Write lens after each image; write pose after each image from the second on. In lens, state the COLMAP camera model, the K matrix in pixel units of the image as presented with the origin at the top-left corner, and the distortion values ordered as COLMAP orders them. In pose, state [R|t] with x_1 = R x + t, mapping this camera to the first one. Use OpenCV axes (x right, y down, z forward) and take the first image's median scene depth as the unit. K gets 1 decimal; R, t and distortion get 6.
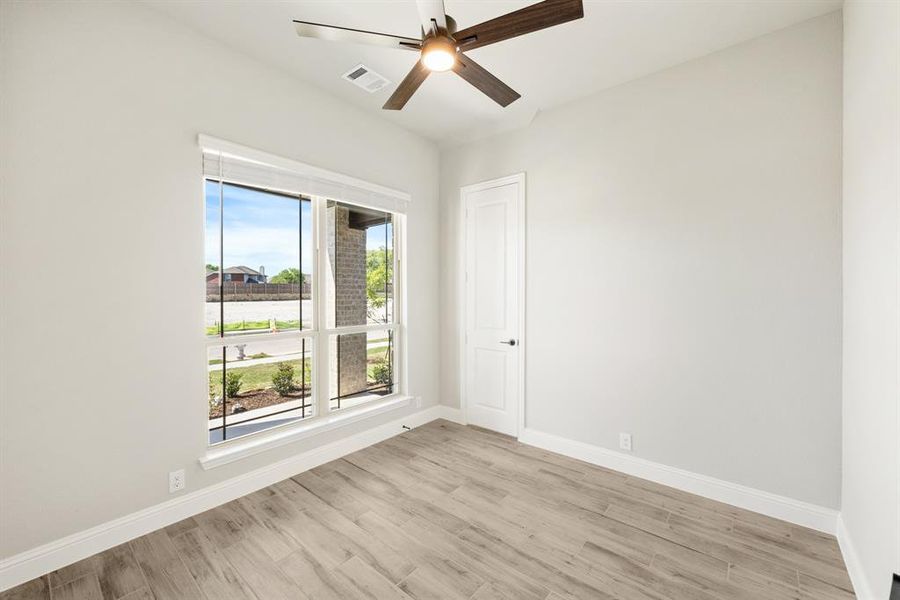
lens RADIAL K [[356.7, 0, 448.5], [0, 356.7, 296.1], [0, 0, 1]] dist [-0.001561, -0.000180]
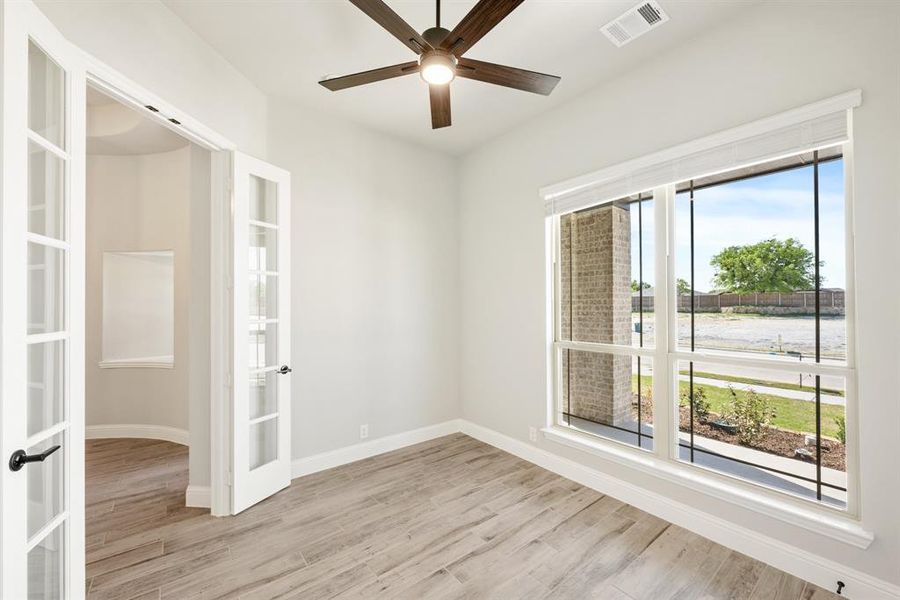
lens RADIAL K [[365.0, 0, 452.2], [0, 365.0, 302.2], [0, 0, 1]] dist [0.000968, 0.000088]
pose [[-0.195205, 0.000431, -0.980762, 0.632692], [-0.002675, 0.999996, 0.000972, -0.016951], [0.980759, 0.002814, -0.195203, 0.804451]]
